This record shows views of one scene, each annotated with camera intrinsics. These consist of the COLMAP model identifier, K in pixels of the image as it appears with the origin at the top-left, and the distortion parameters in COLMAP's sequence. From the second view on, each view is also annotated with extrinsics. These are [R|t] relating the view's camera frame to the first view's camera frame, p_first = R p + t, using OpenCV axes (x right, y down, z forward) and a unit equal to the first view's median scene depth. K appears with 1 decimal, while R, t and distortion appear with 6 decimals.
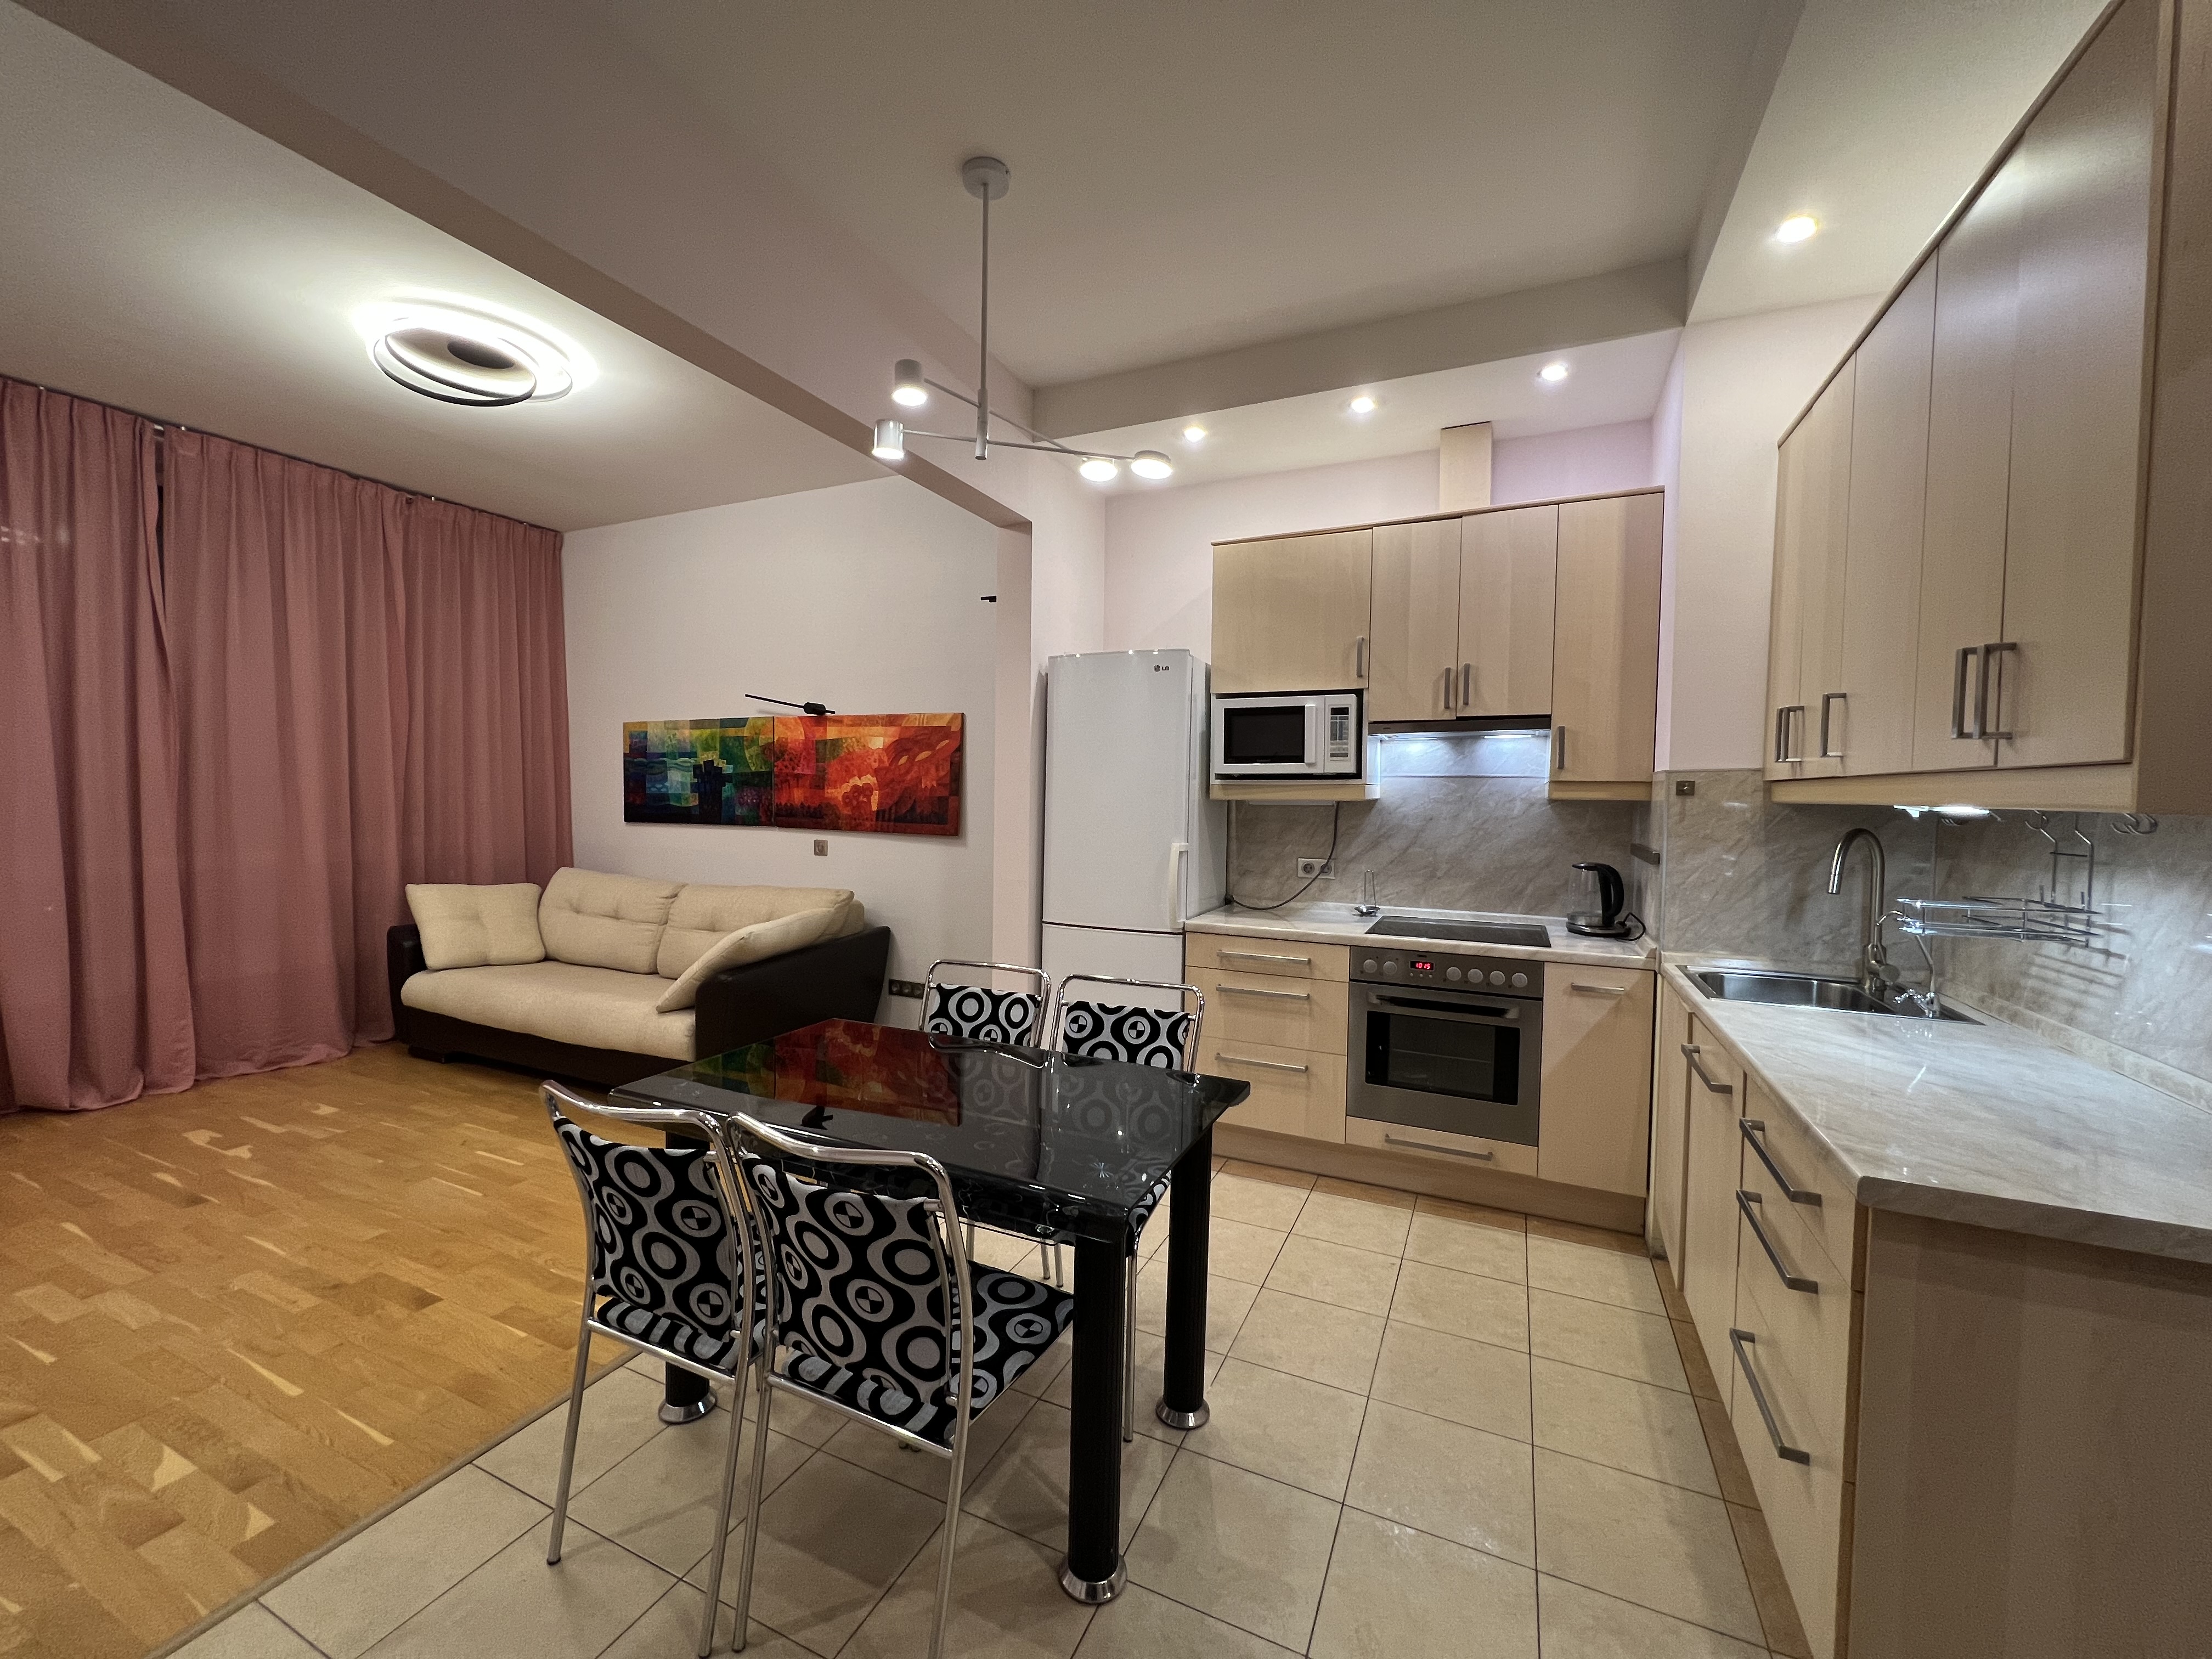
lens RADIAL K [[882.0, 0, 1101.3], [0, 882.0, 825.7], [0, 0, 1]] dist [-0.000942, 0.000119]
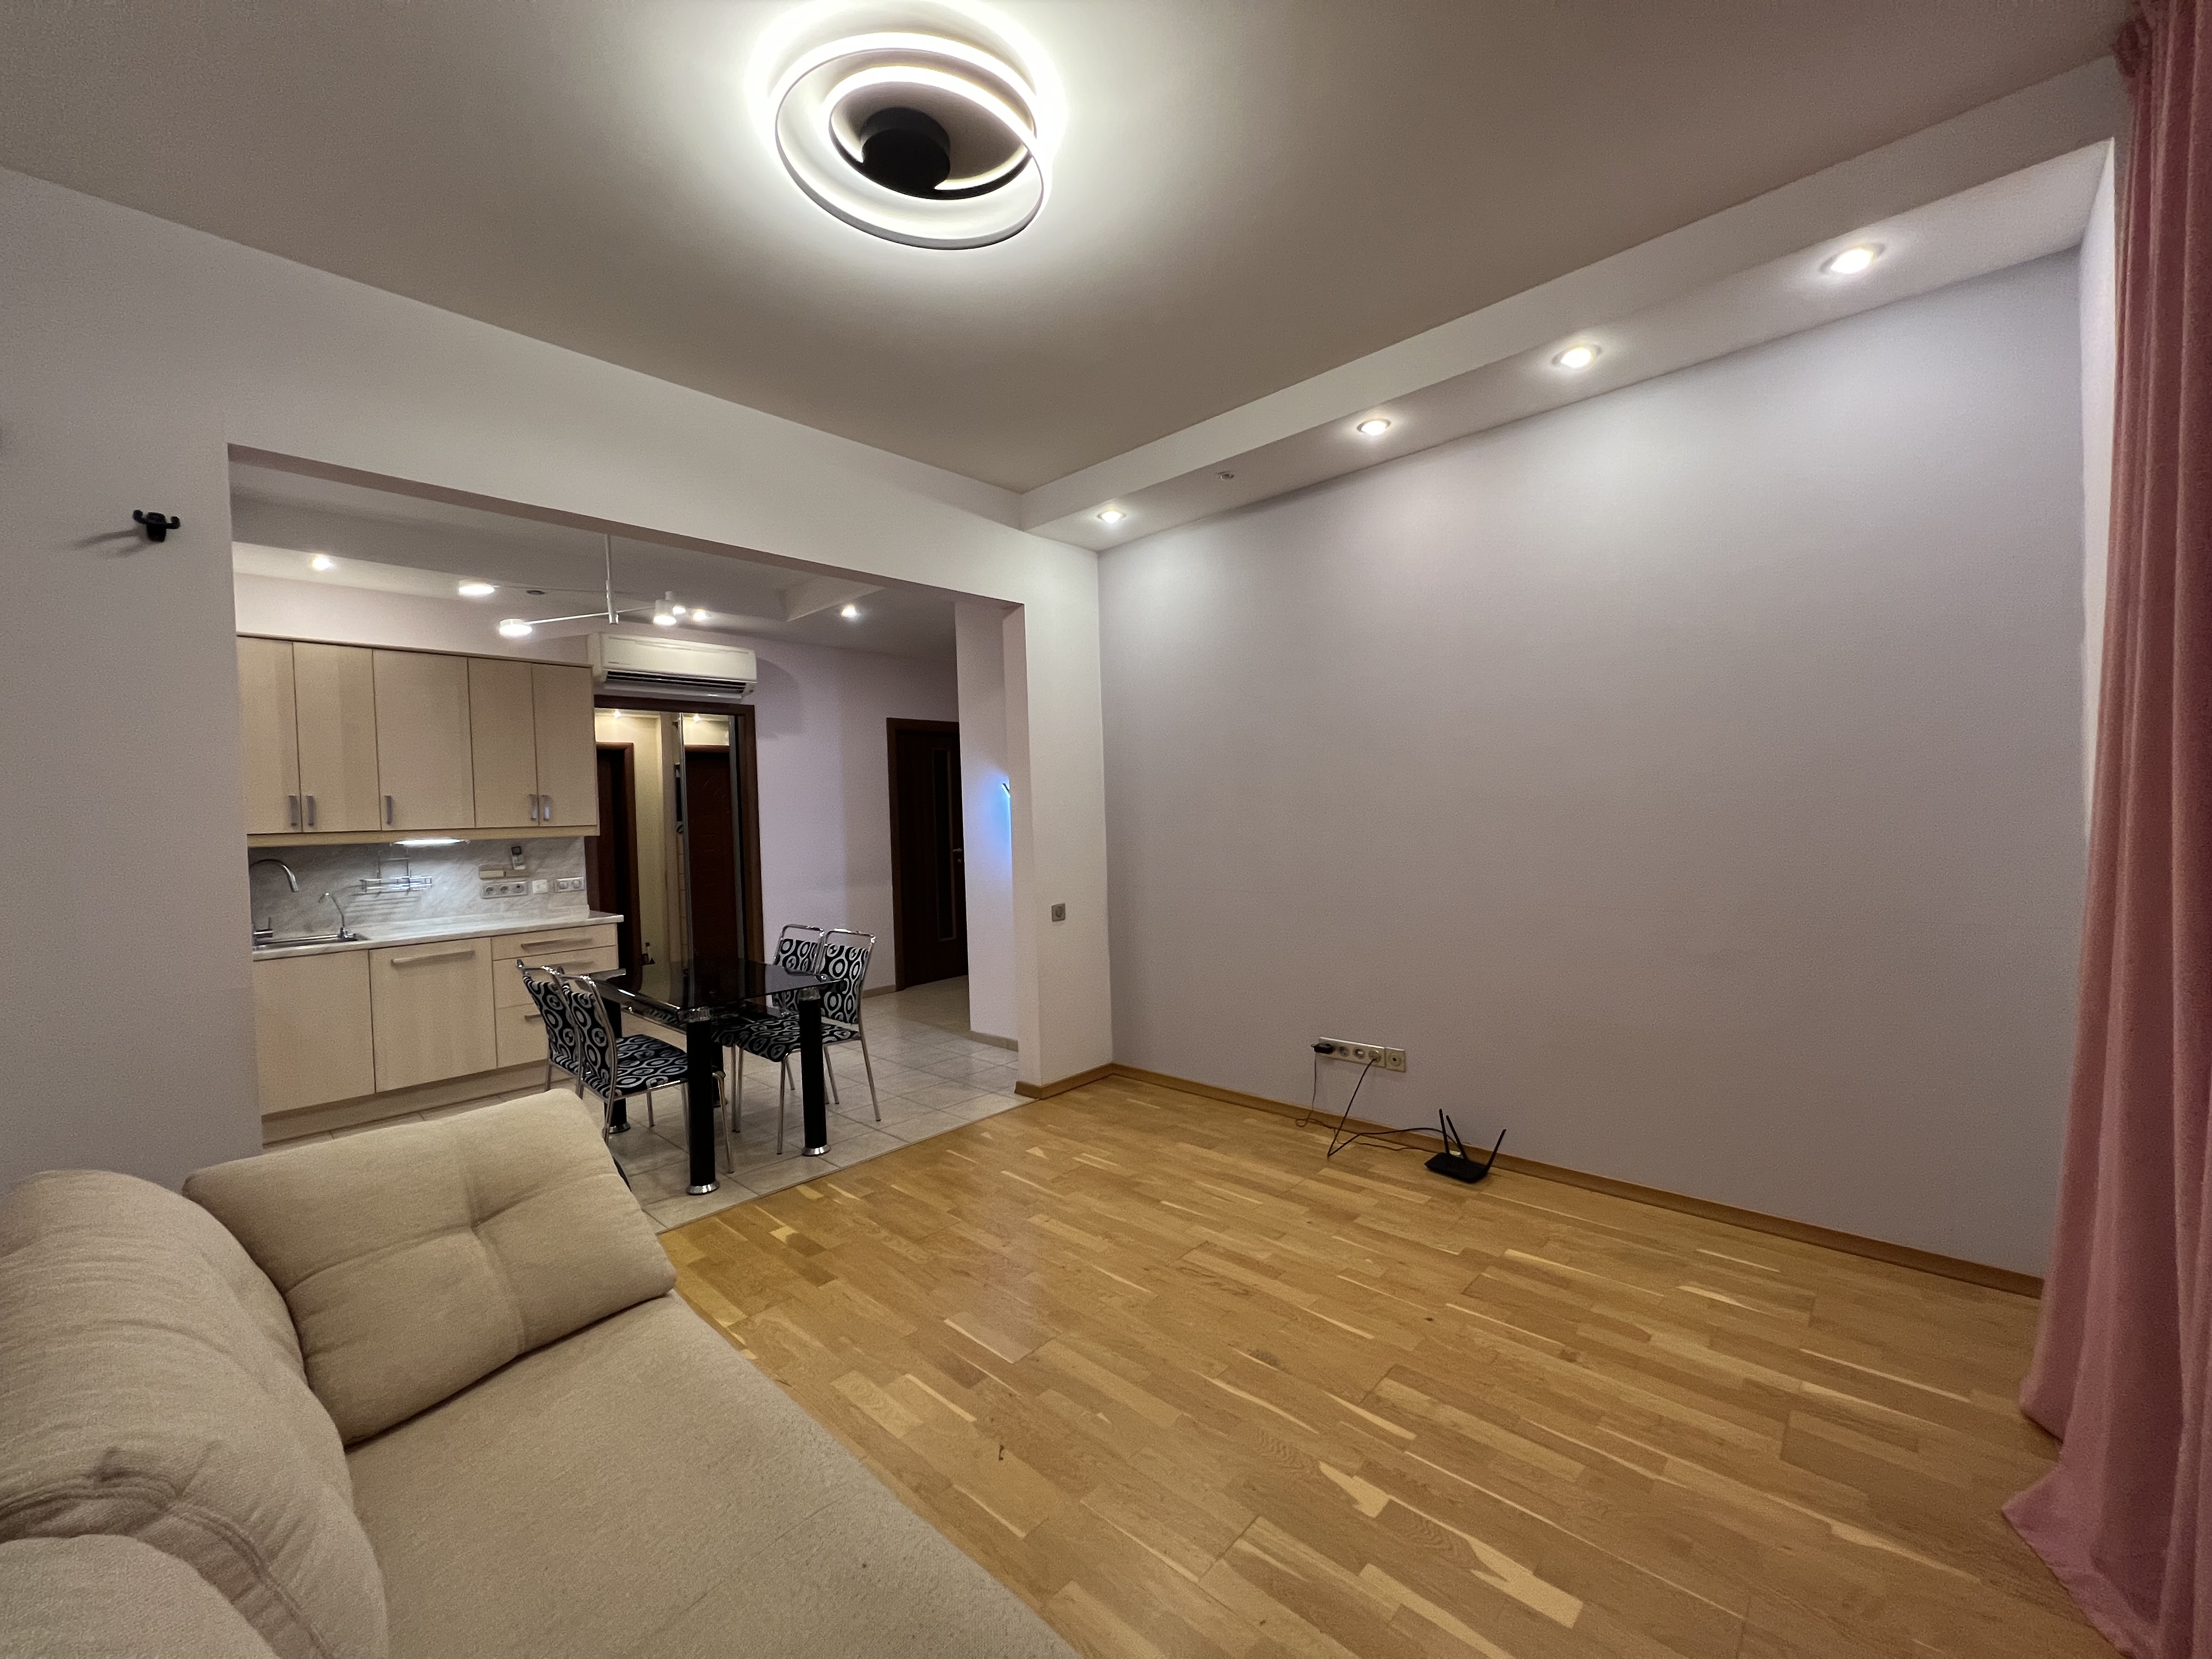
lens RADIAL K [[882.0, 0, 1099.5], [0, 882.0, 828.3], [0, 0, 1]] dist [-0.000942, 0.000119]
pose [[-0.947519, 0.011626, 0.319487, -1.082255], [0.031126, 0.997946, 0.055997, -0.085279], [-0.318180, 0.063003, -0.945935, 1.665100]]
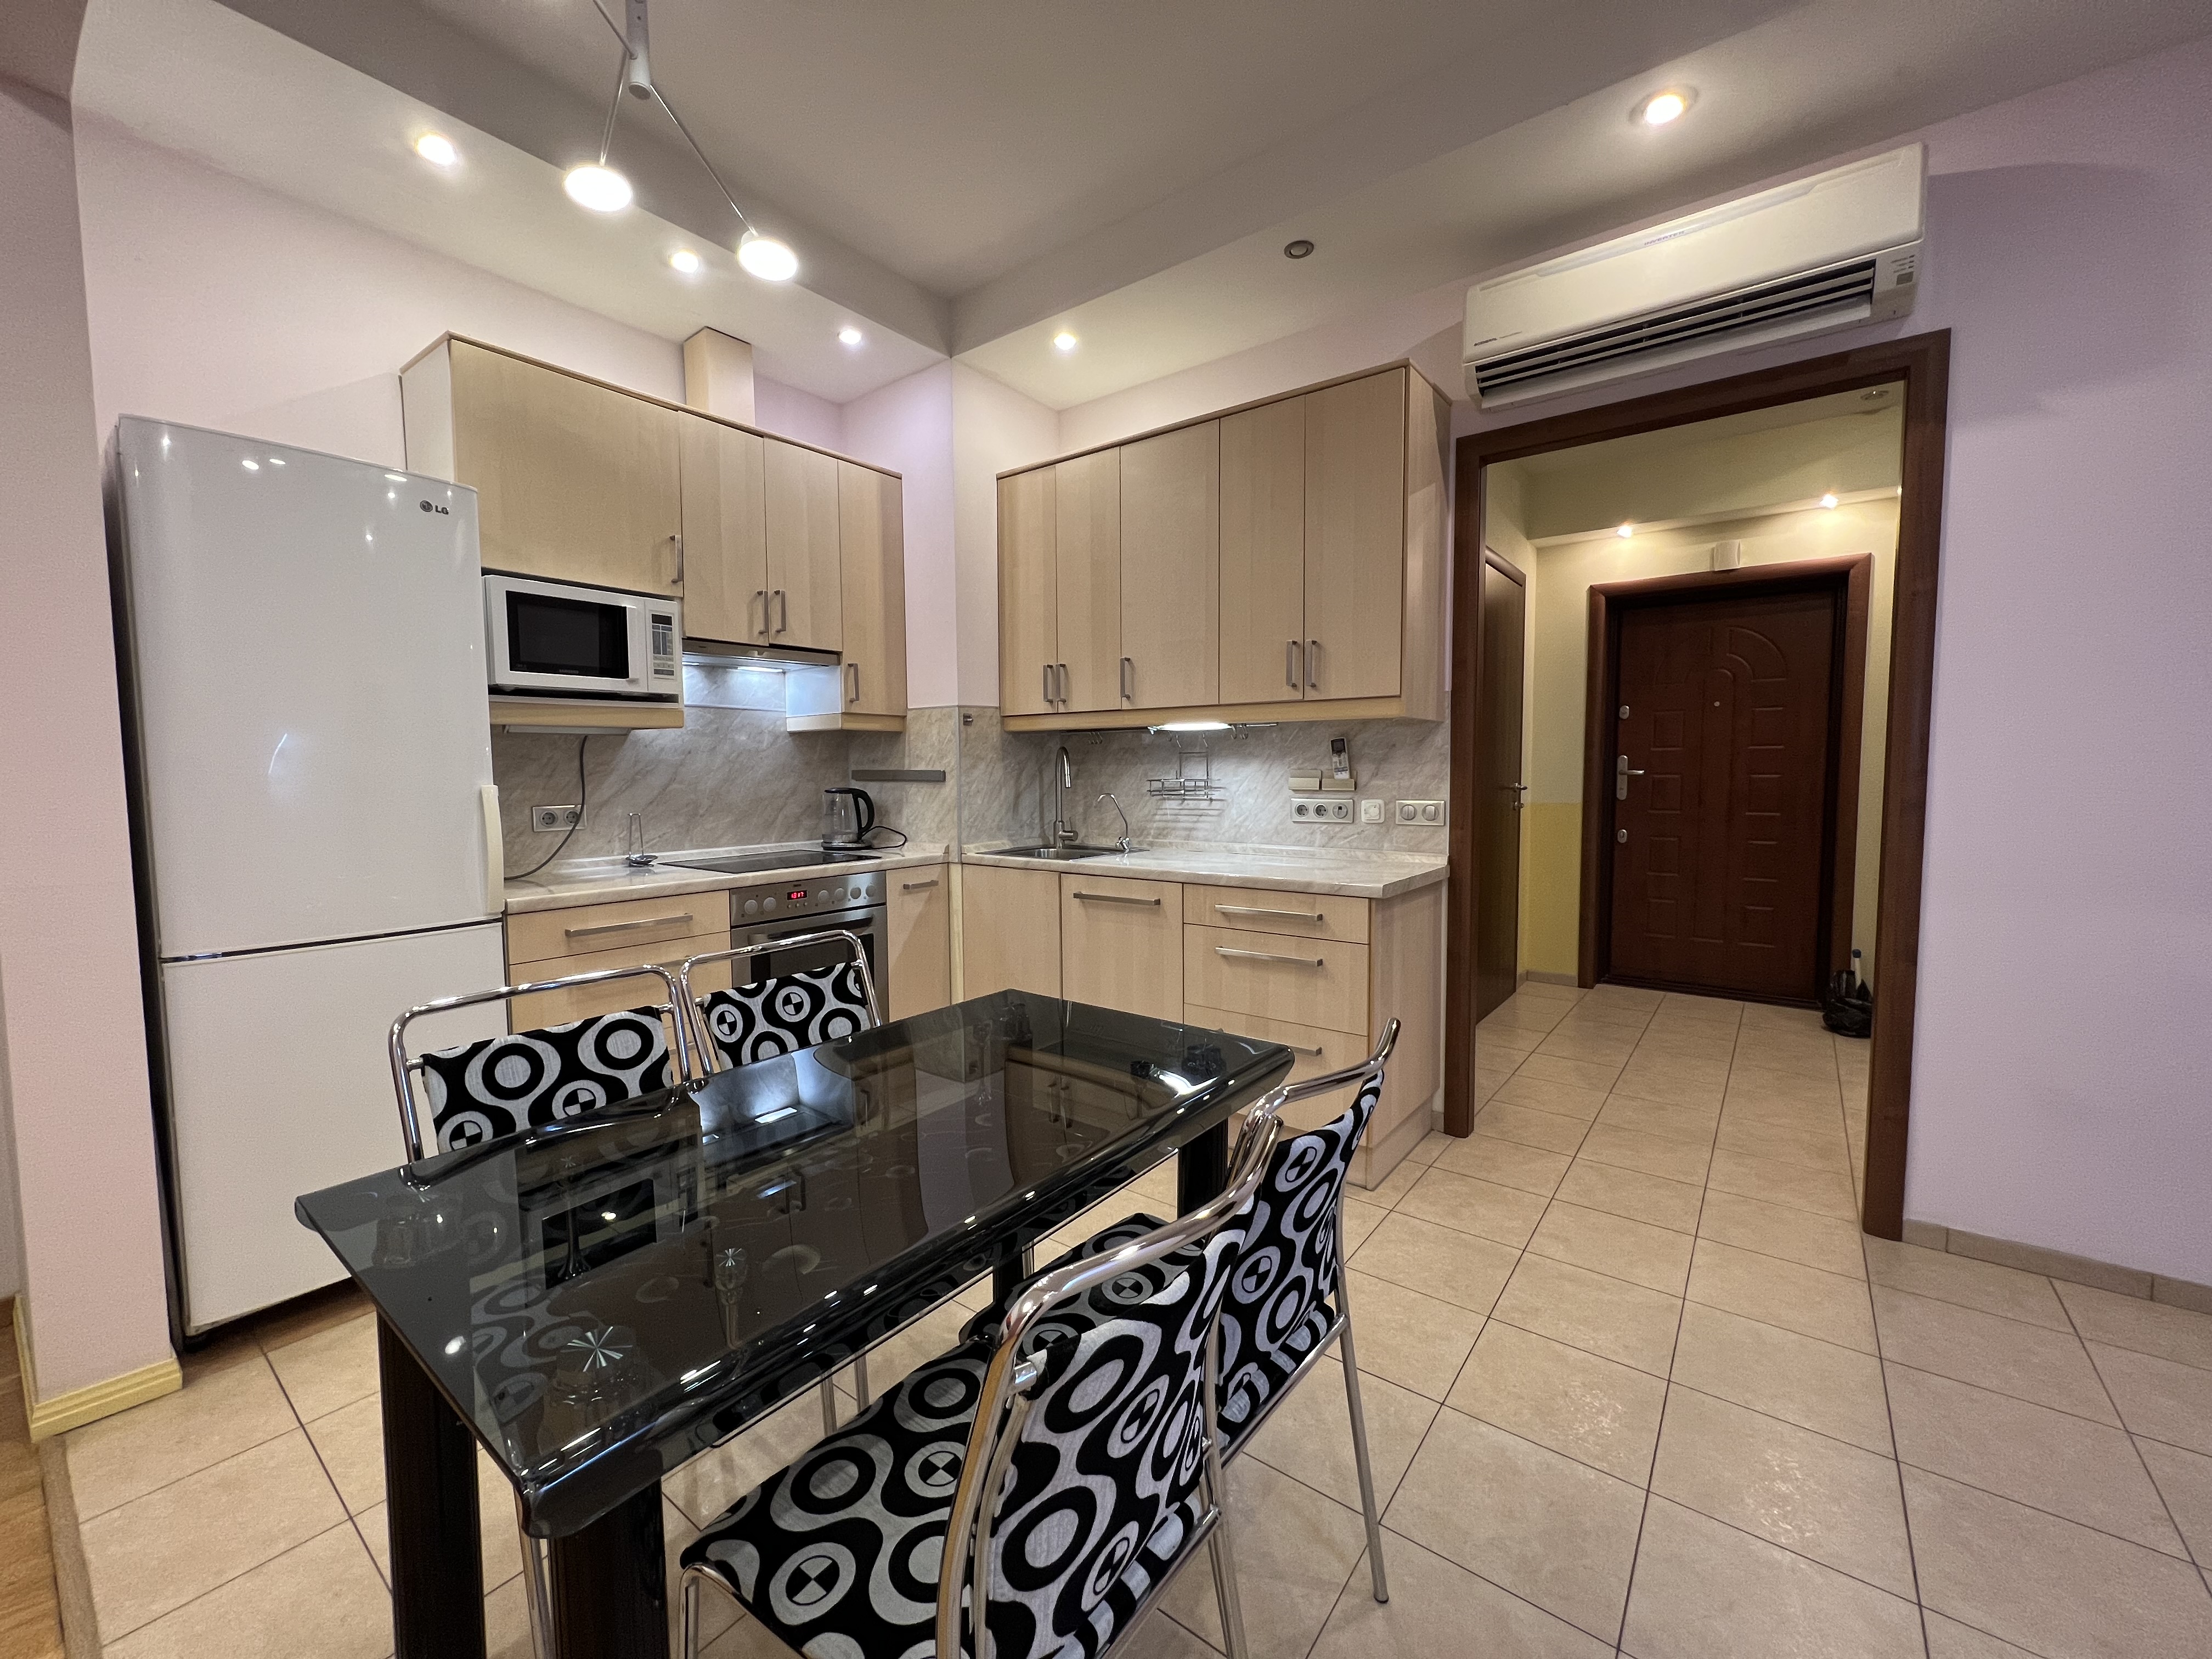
lens RADIAL K [[882.0, 0, 1100.1], [0, 882.0, 827.8], [0, 0, 1]] dist [-0.000942, 0.000119]
pose [[0.220874, -0.081419, 0.971898, -0.500163], [0.044815, 0.996304, 0.073279, 0.026281], [-0.974272, 0.027370, 0.223706, 0.439304]]
